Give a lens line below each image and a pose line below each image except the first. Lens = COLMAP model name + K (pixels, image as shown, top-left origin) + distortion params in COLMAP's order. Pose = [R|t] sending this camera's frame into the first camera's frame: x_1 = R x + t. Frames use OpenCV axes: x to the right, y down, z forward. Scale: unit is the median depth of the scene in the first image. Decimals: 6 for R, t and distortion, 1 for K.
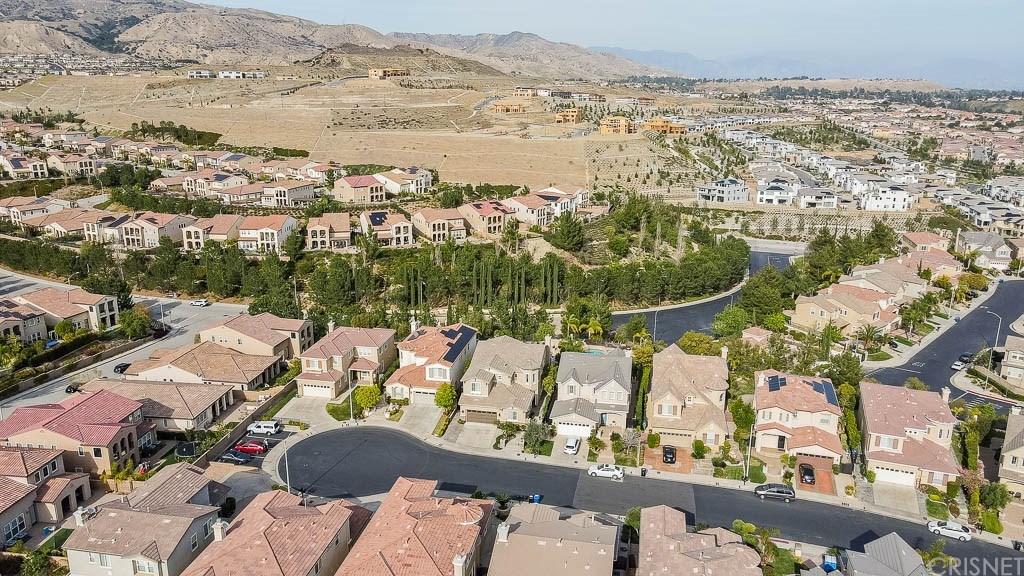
lens RADIAL K [[748.5, 0, 512.0], [0, 748.5, 288.0], [0, 0, 1]] dist [-0.006350, 0.034827]
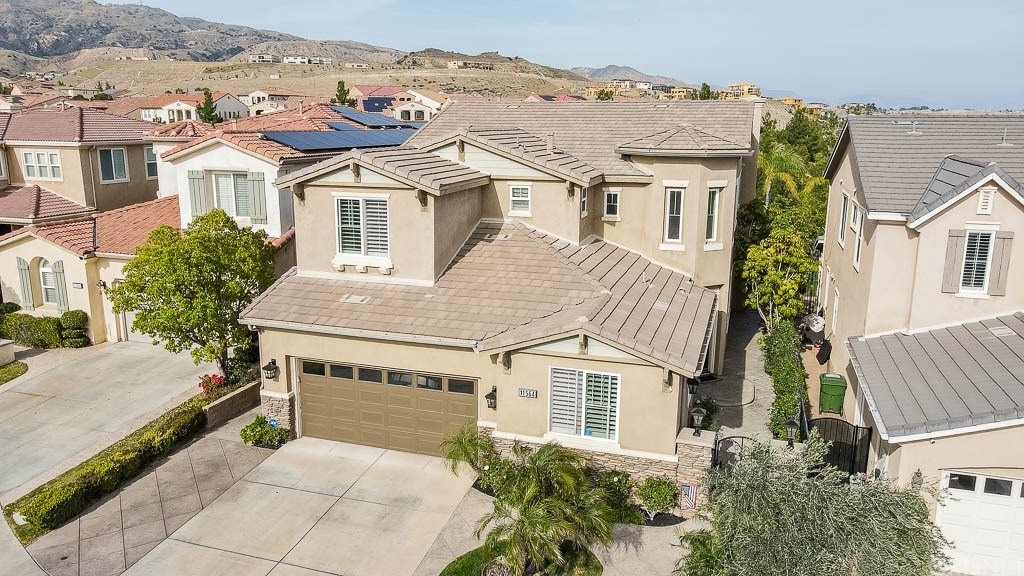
lens RADIAL K [[748.5, 0, 512.0], [0, 748.5, 288.0], [0, 0, 1]] dist [-0.006350, 0.034827]
pose [[0.992540, 0.029371, -0.118325, 0.003277], [-0.035376, 0.998173, -0.048975, 0.137231], [0.116670, 0.052796, 0.991766, 0.756016]]
